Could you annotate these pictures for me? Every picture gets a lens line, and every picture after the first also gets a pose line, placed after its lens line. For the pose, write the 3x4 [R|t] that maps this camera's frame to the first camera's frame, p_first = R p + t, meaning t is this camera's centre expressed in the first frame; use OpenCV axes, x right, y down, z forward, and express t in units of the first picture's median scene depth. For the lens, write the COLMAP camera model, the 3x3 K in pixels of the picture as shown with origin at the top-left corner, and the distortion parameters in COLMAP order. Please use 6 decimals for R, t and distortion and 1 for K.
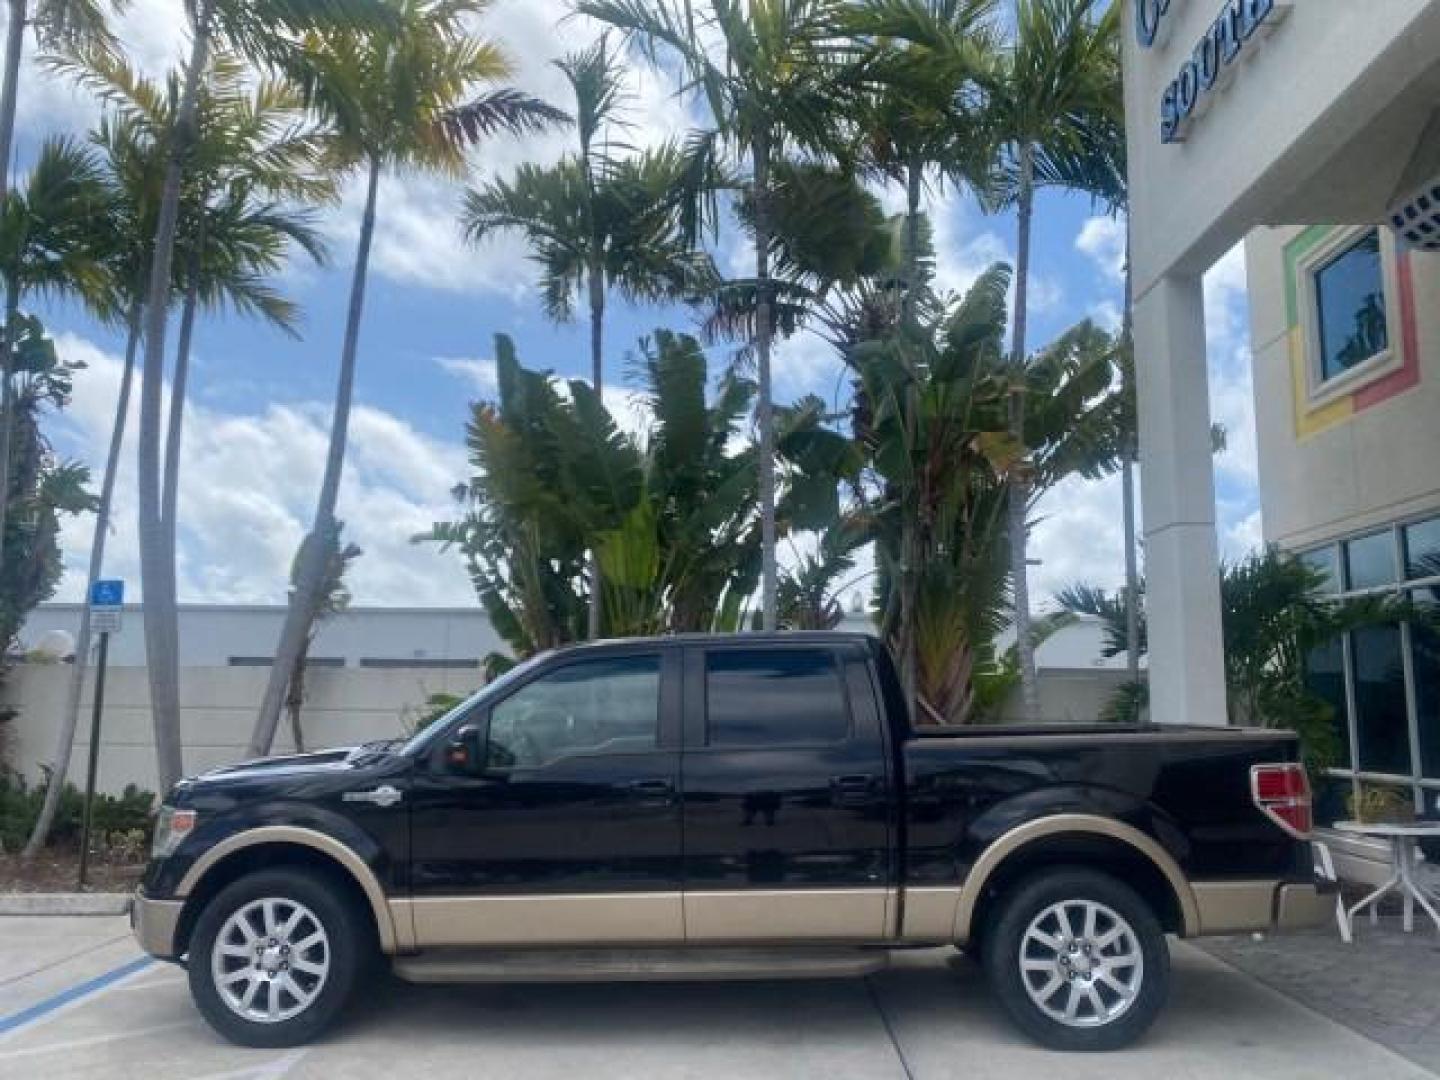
lens RADIAL K [[1108.2, 0, 709.6], [0, 1108.2, 541.4], [0, 0, 1]] dist [0.029369, -0.032060]
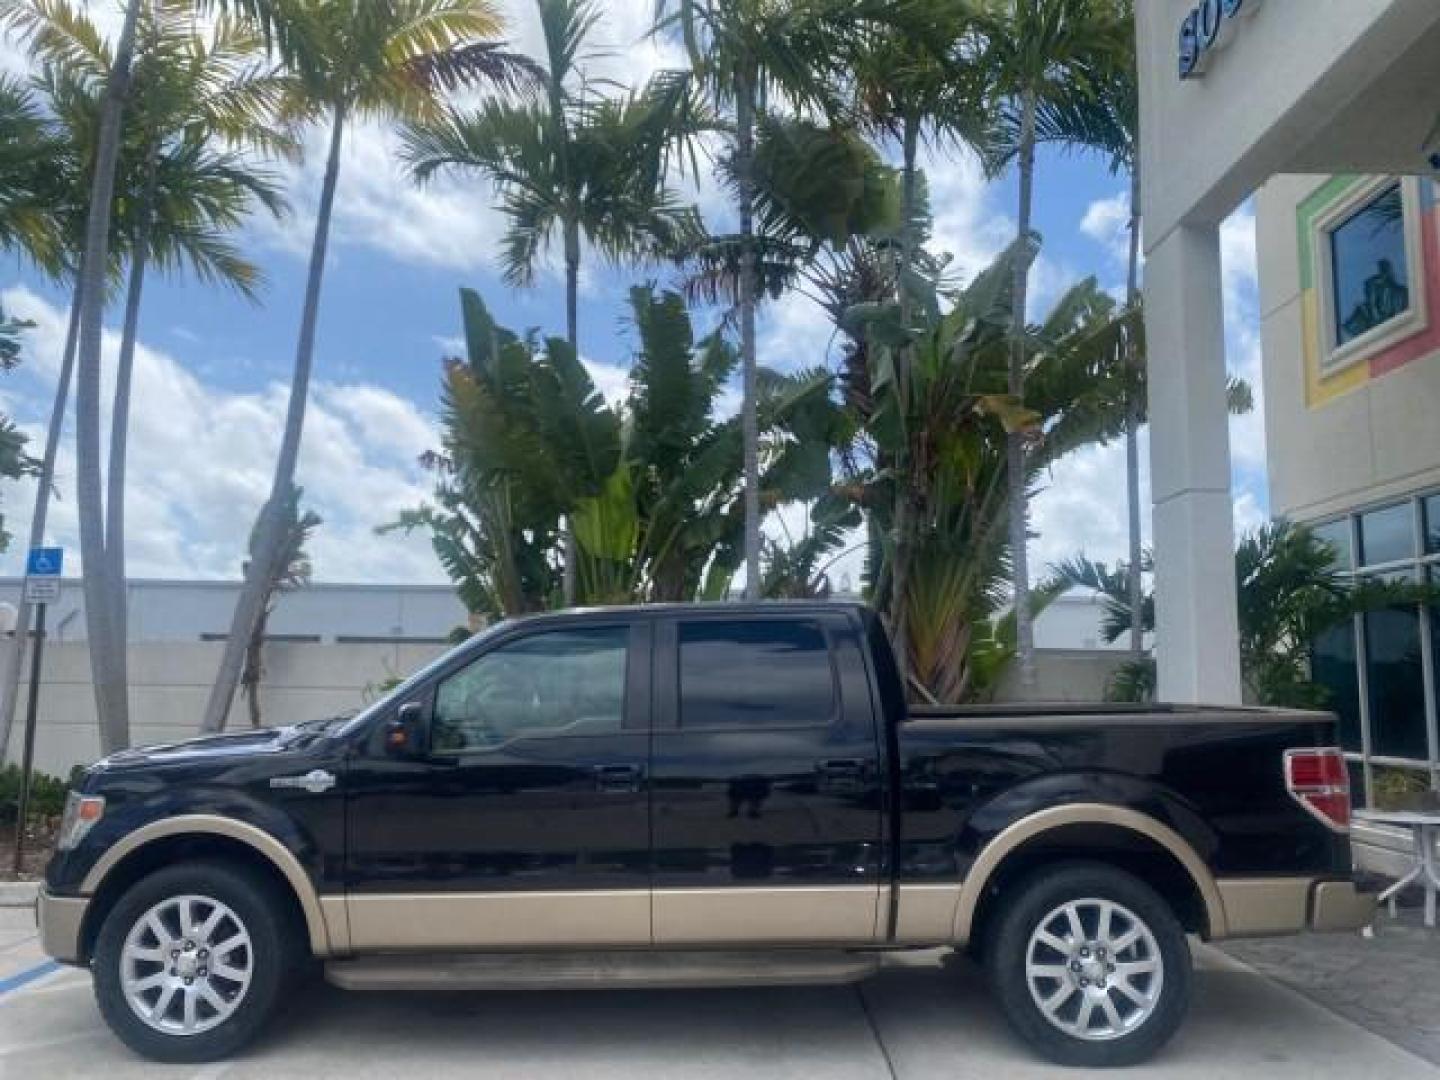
lens RADIAL K [[1108.2, 0, 712.6], [0, 1108.2, 543.2], [0, 0, 1]] dist [0.029369, -0.032060]
pose [[0.999905, 0.005066, 0.012799, 0.006974], [-0.005300, 0.999819, 0.018288, 0.011121], [-0.012704, -0.018354, 0.999751, 0.060319]]
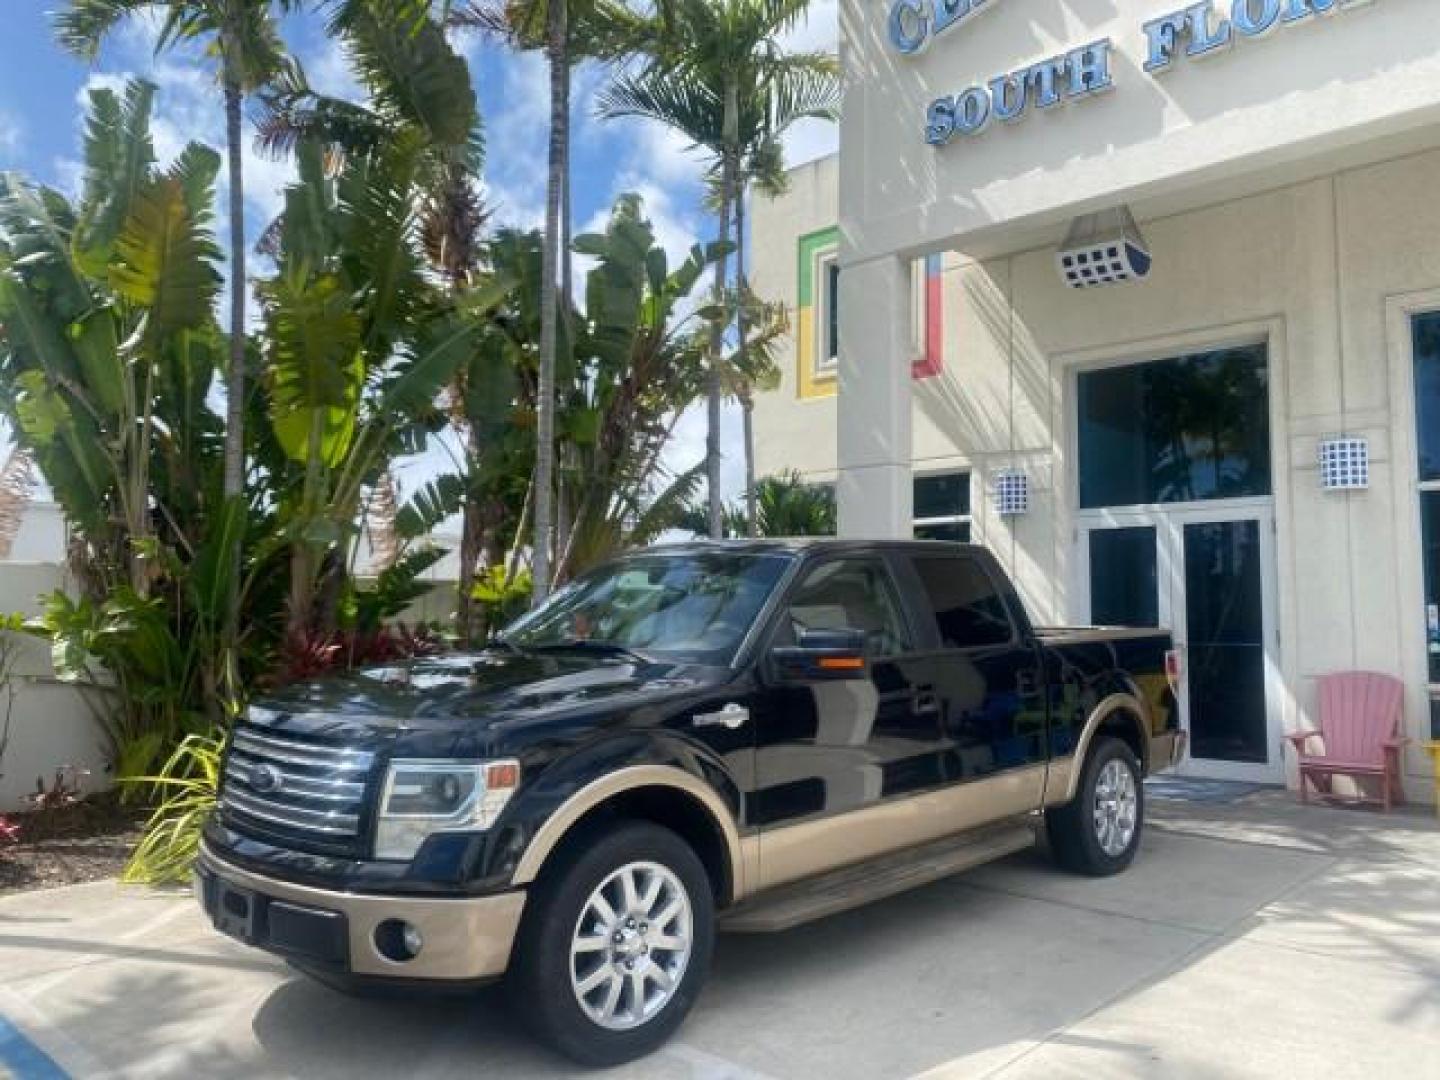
lens RADIAL K [[1108.2, 0, 722.5], [0, 1108.2, 534.0], [0, 0, 1]] dist [0.029369, -0.032060]
pose [[0.671833, 0.054995, 0.738658, -0.498053], [-0.107734, 0.993890, 0.023989, 0.043774], [-0.732826, -0.095695, 0.673654, 0.264213]]
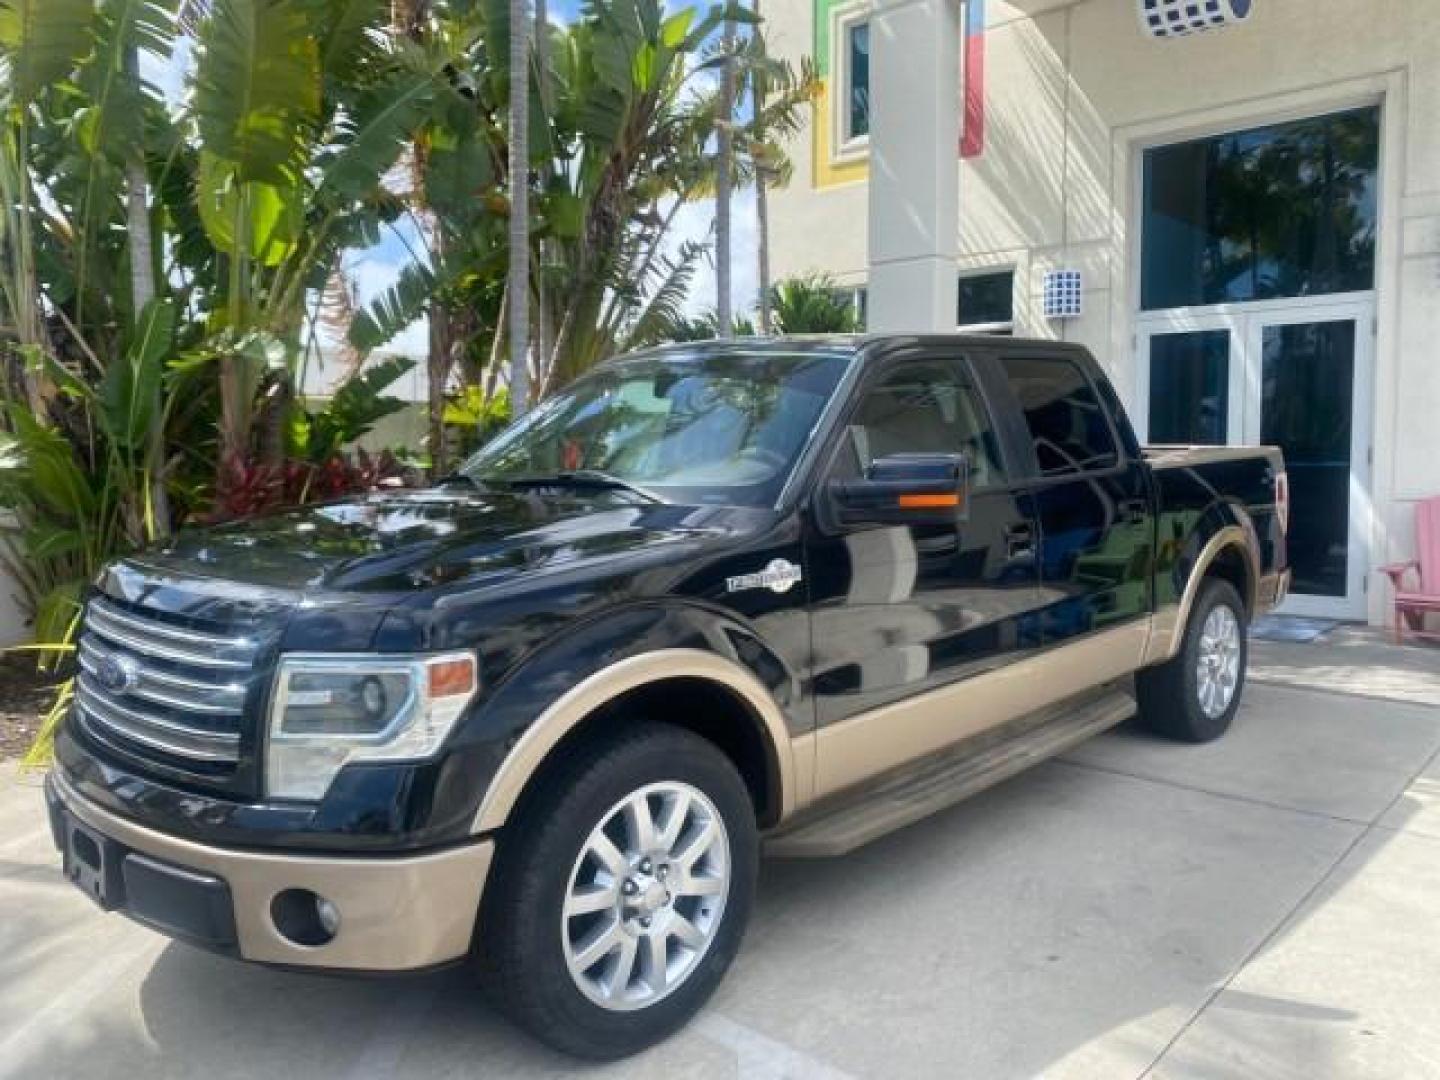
lens RADIAL K [[1108.2, 0, 726.9], [0, 1108.2, 536.5], [0, 0, 1]] dist [0.029369, -0.032060]
pose [[0.665685, -0.071227, 0.742826, -0.408816], [-0.097698, 0.978548, 0.181383, 0.059171], [-0.739810, -0.193316, 0.644446, 0.361911]]
